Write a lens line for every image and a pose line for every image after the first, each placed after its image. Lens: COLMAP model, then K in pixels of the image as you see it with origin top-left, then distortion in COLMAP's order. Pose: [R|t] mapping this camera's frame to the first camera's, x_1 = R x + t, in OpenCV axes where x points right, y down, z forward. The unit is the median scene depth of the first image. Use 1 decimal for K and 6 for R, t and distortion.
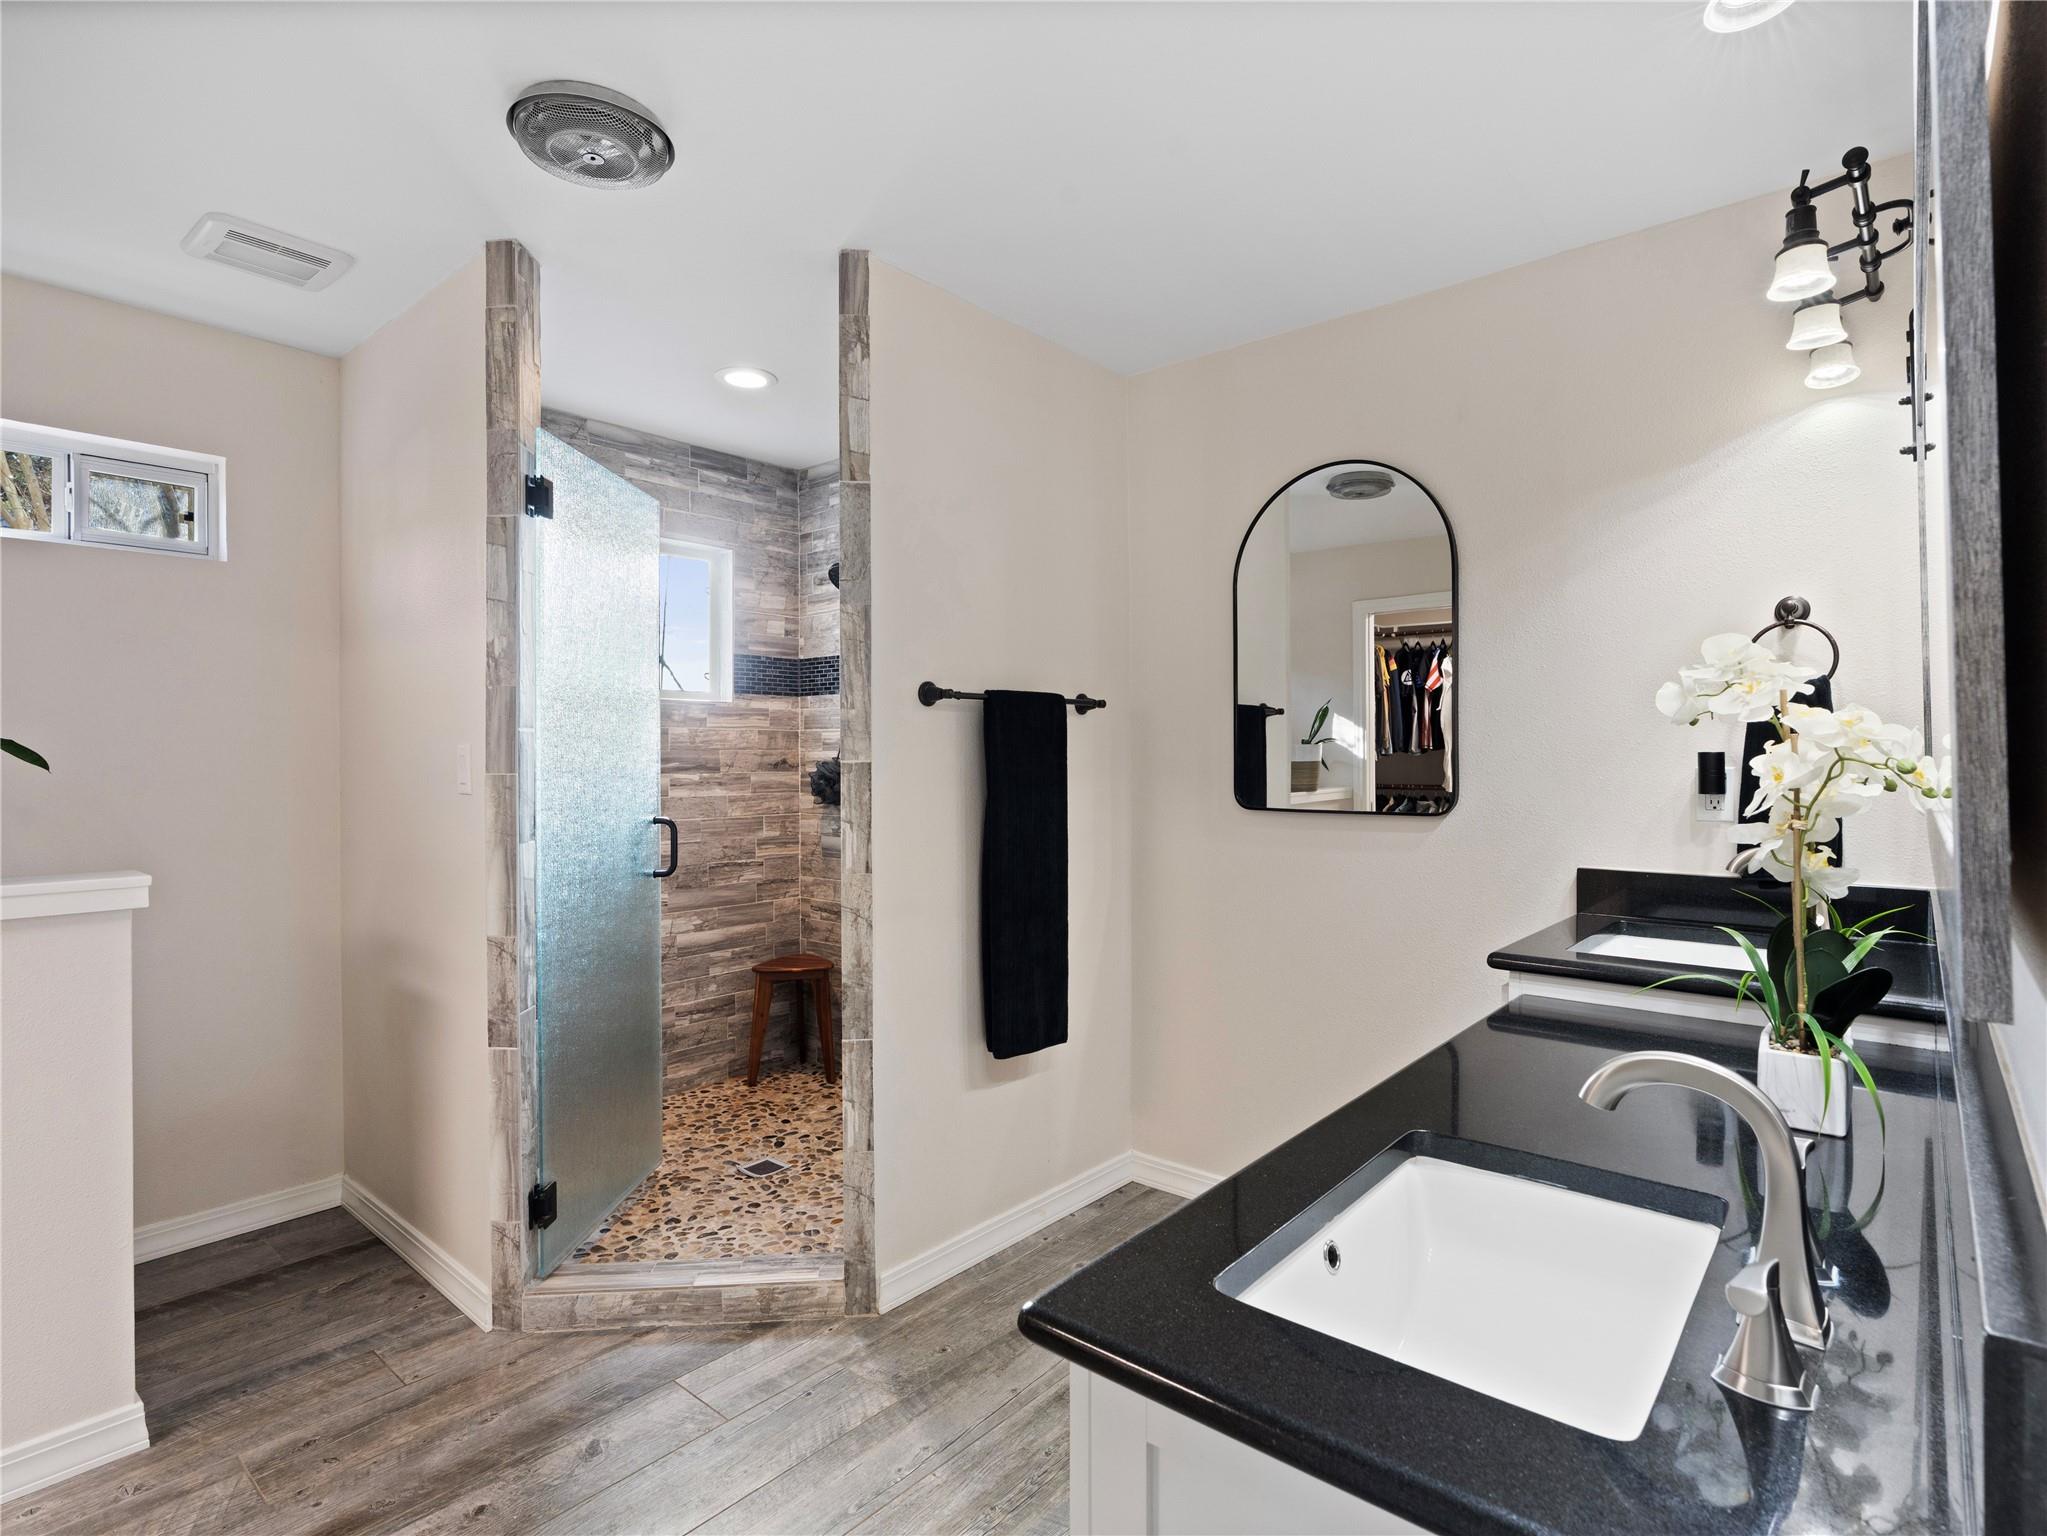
lens RADIAL K [[1048.5, 0, 1028.4], [0, 1048.5, 761.4], [0, 0, 1]] dist [-0.012434, 0.000548]
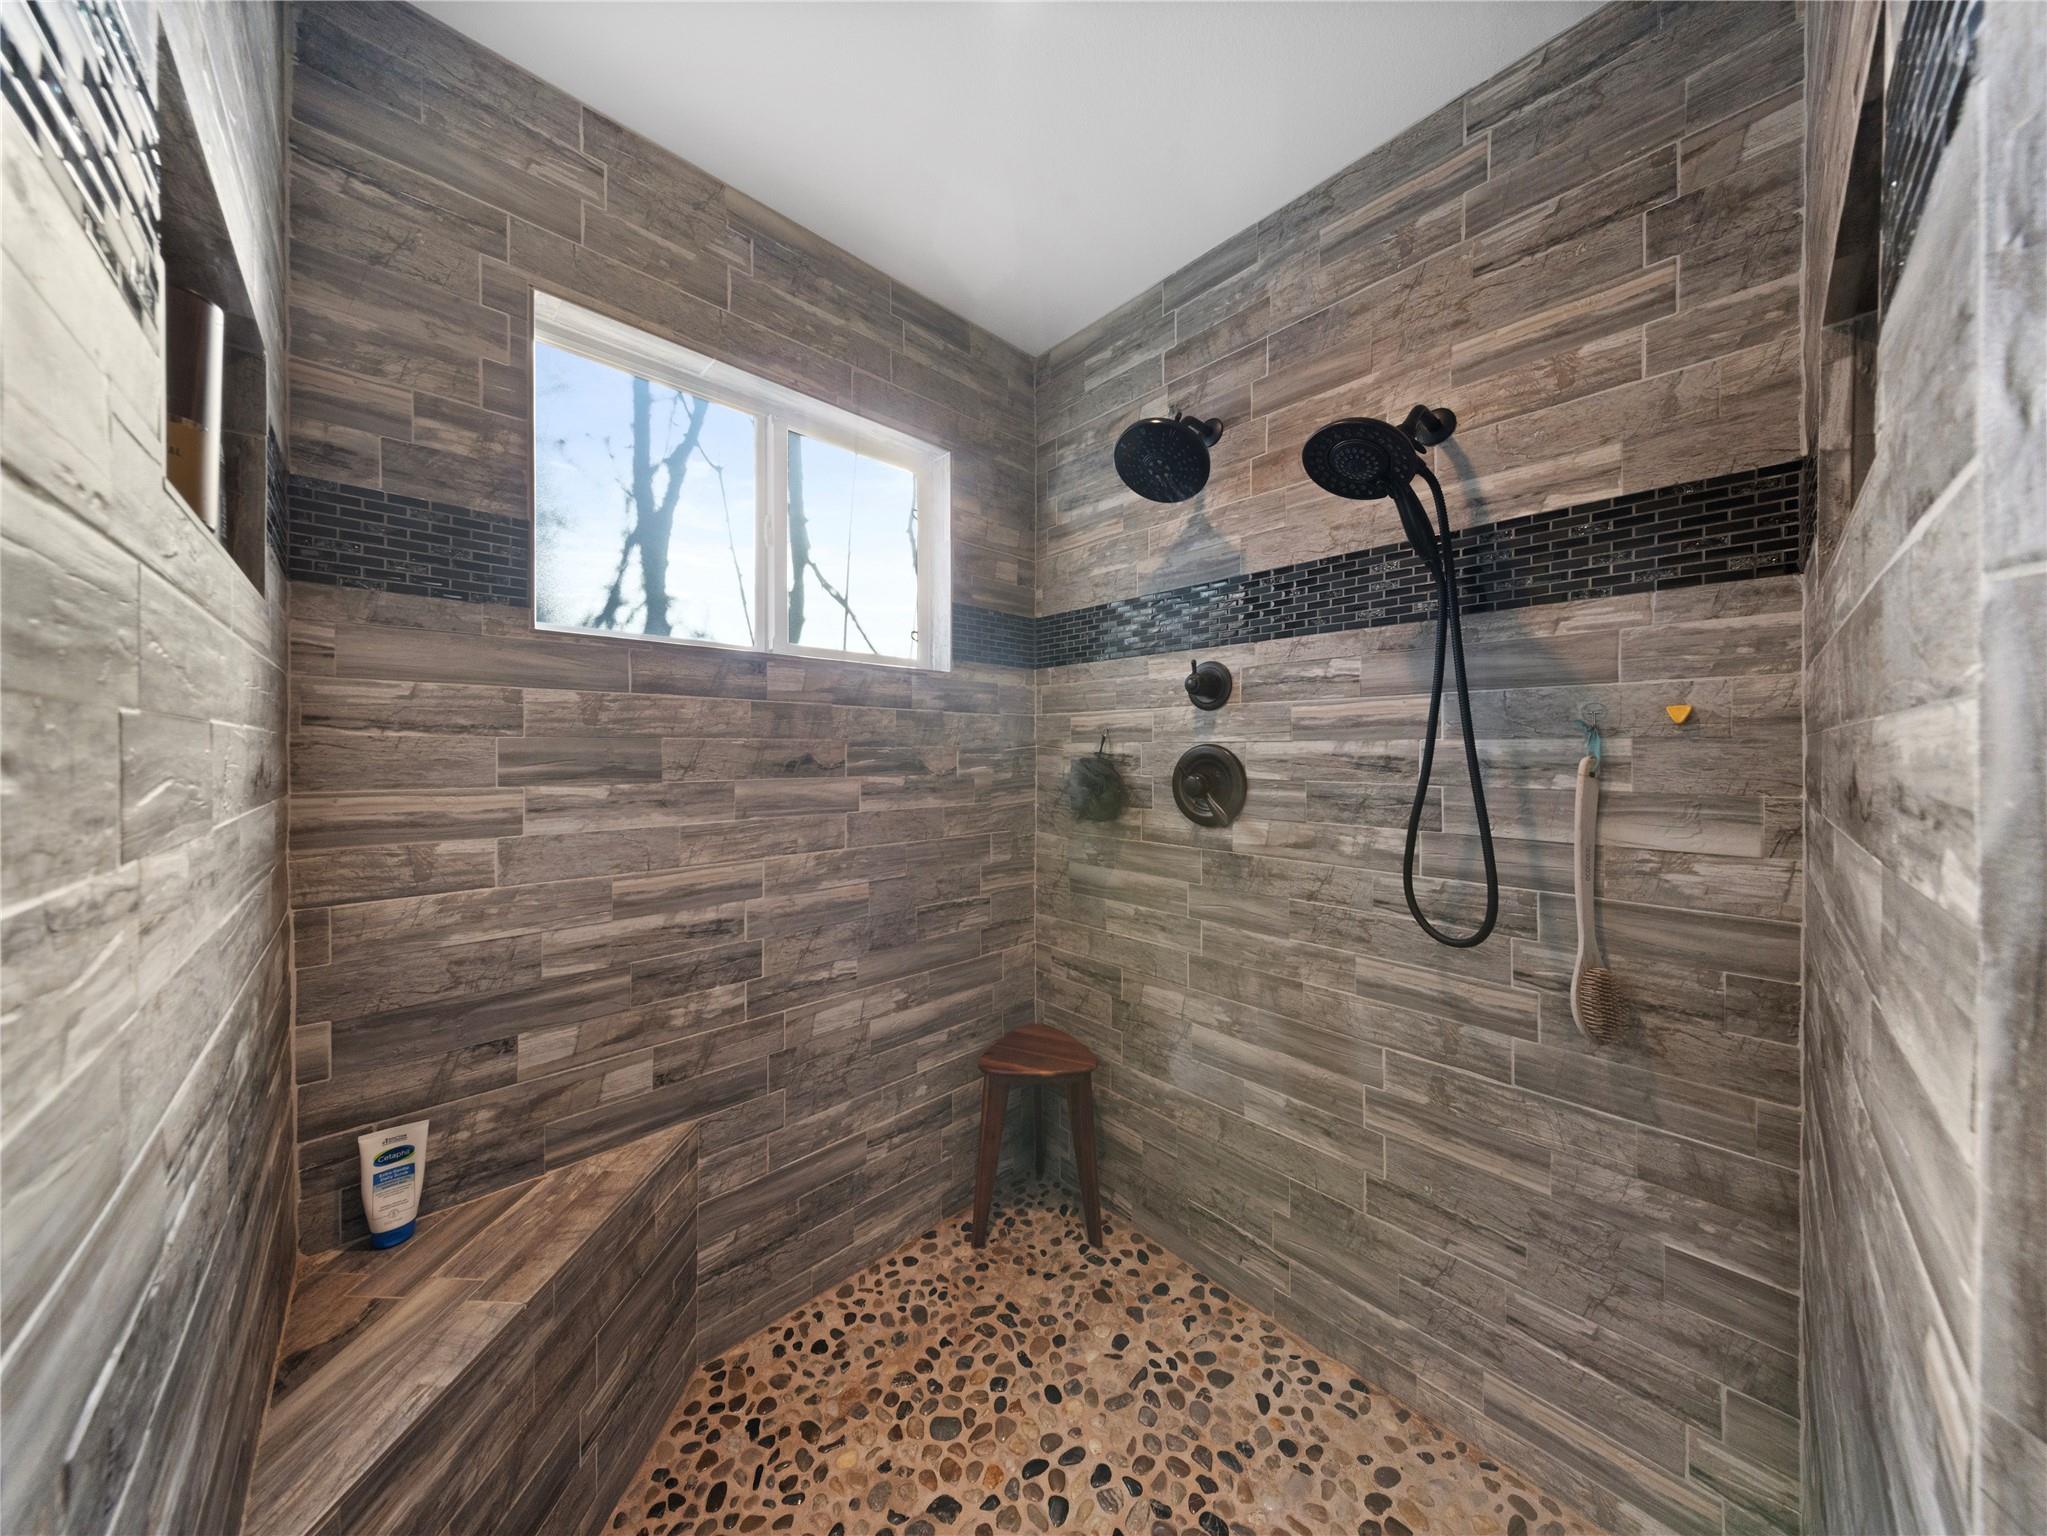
lens RADIAL K [[673.0, 0, 1025.4], [0, 673.0, 757.5], [0, 0, 1]] dist [0.012101, 0.000014]
pose [[0.994303, 0.004010, -0.106511, -0.191168], [-0.003889, 0.999992, 0.001344, -0.000654], [0.106515, -0.000922, 0.994311, 0.579402]]
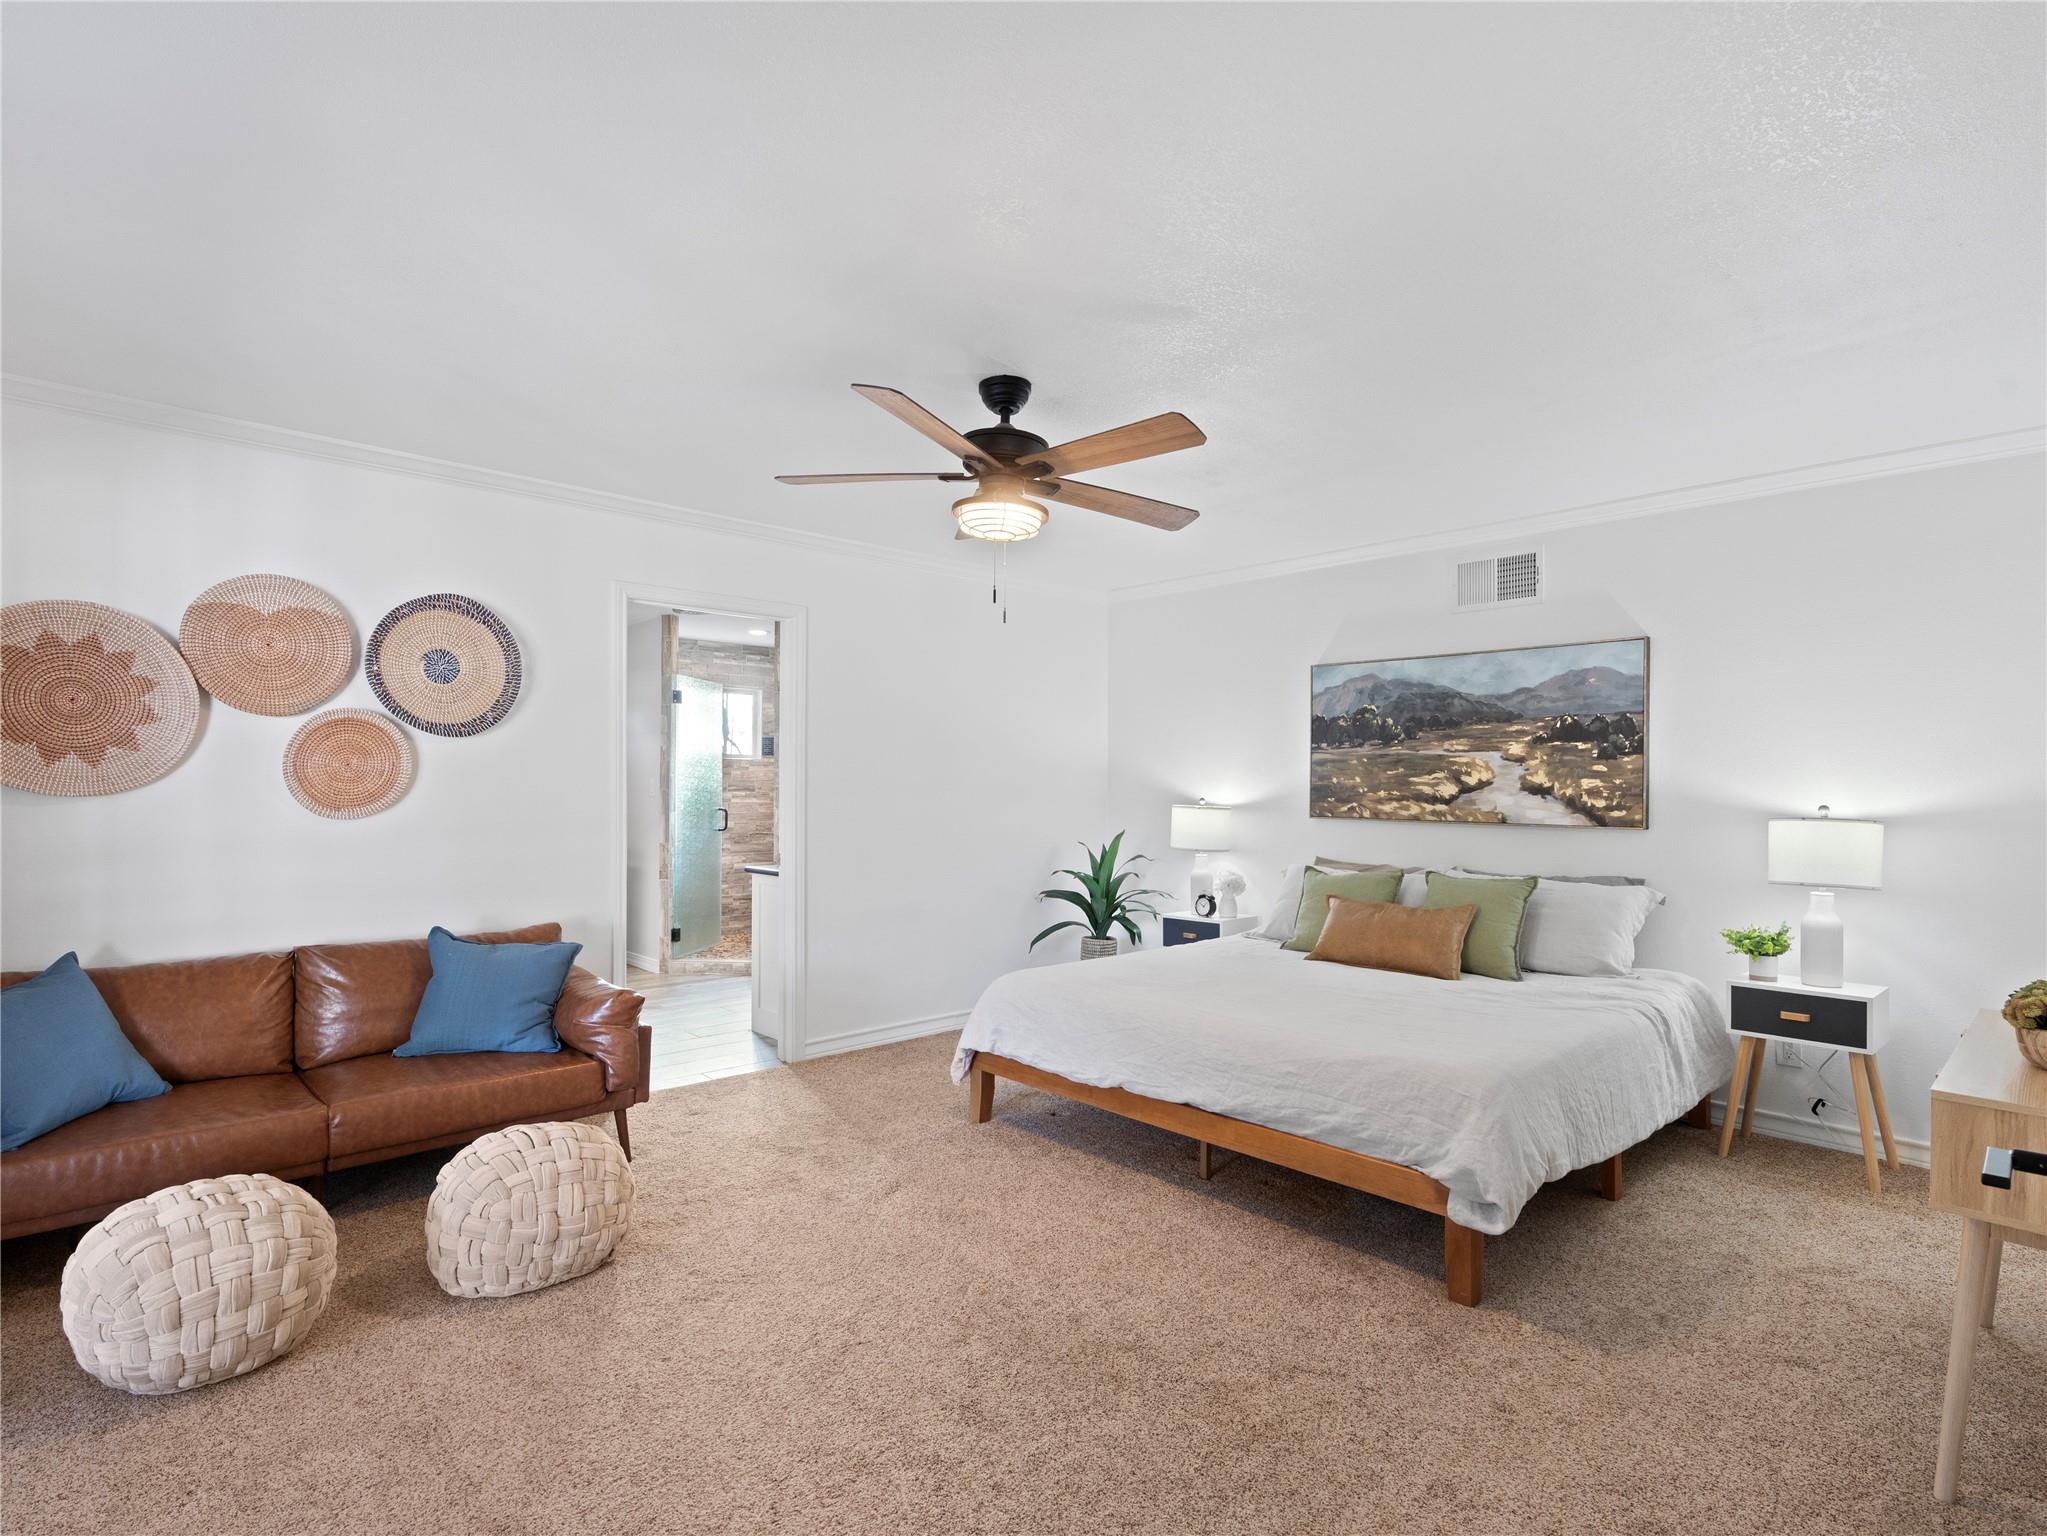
lens RADIAL K [[1048.5, 0, 1020.3], [0, 1048.5, 771.1], [0, 0, 1]] dist [-0.012434, 0.000548]
pose [[0.992876, 0.006759, -0.118960, 0.530974], [-0.008182, 0.999901, -0.011475, -0.011991], [0.118870, 0.012367, 0.992833, -1.140554]]
